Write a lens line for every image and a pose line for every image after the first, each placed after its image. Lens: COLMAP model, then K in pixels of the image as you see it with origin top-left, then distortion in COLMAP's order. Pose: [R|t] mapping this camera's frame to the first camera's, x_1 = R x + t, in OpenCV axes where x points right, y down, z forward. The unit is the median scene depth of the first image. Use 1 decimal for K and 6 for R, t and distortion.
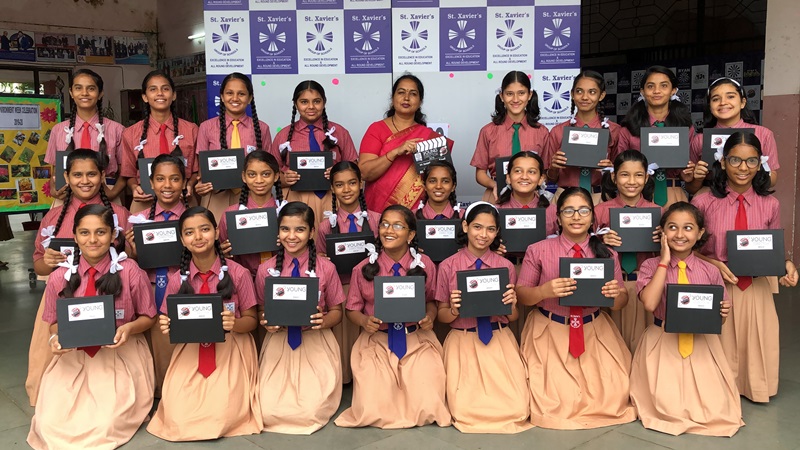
lens RADIAL K [[753.5, 0, 398.4], [0, 753.5, 224.5], [0, 0, 1]] dist [-0.005240, 0.000000]
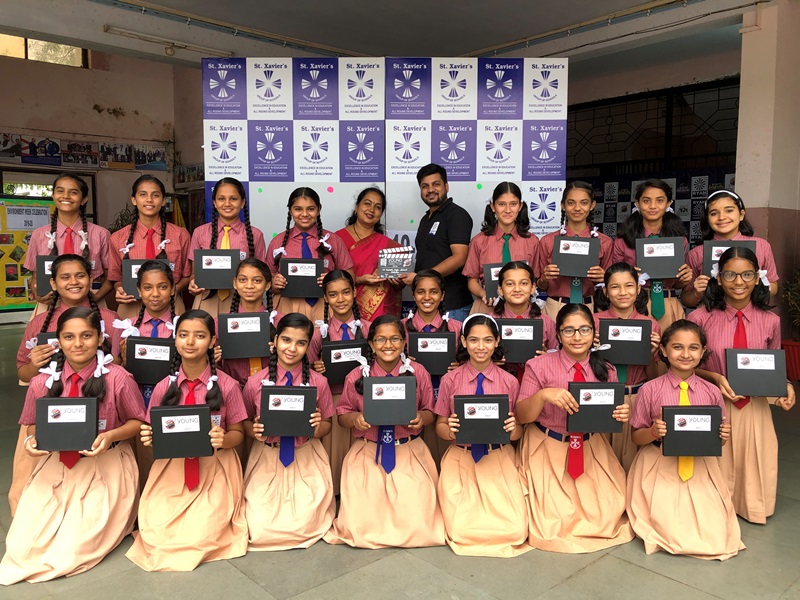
lens RADIAL K [[652.2, 0, 398.6], [0, 652.2, 297.4], [0, 0, 1]] dist [0.005872, -0.012894]
pose [[0.999836, 0.012034, 0.013513, 0.000058], [-0.011734, 0.999688, -0.022052, -0.023068], [-0.013774, 0.021890, 0.999665, 0.106648]]
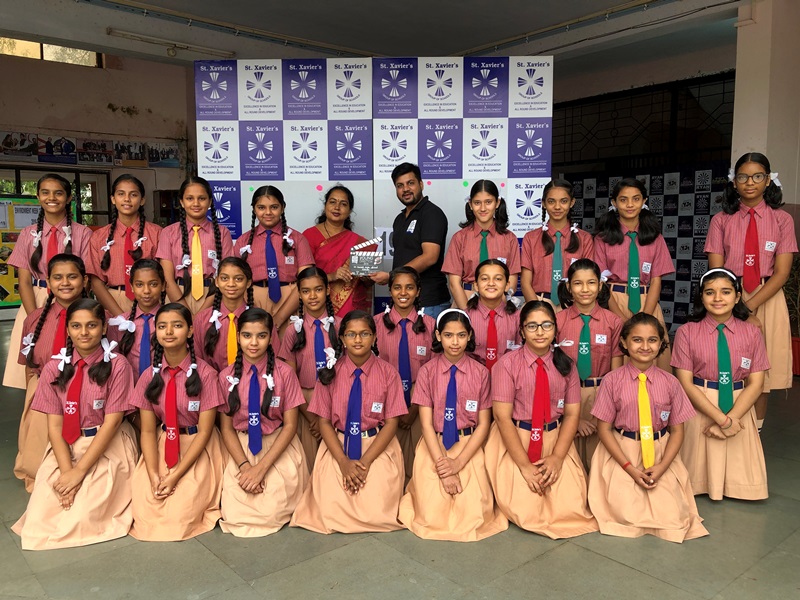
lens RADIAL K [[652.2, 0, 401.0], [0, 652.2, 301.0], [0, 0, 1]] dist [0.005872, -0.012894]
pose [[0.999803, 0.010107, -0.017094, 0.048753], [-0.010237, 0.999919, -0.007534, -0.024972], [0.017016, 0.007707, 0.999826, 0.085628]]
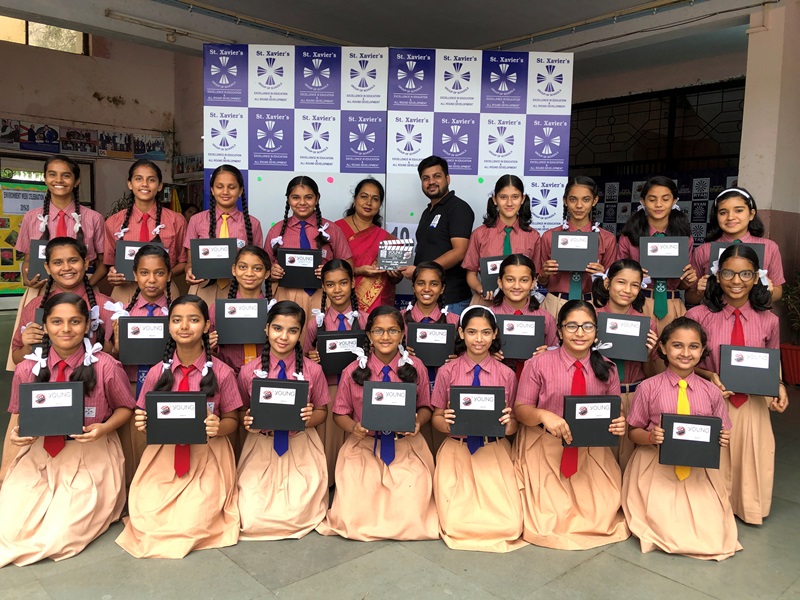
lens RADIAL K [[652.2, 0, 396.7], [0, 652.2, 299.3], [0, 0, 1]] dist [0.005872, -0.012894]
pose [[0.999235, 0.035717, 0.015927, -0.001566], [-0.035453, 0.999234, -0.016557, -0.016048], [-0.016507, 0.015979, 0.999736, 0.114502]]
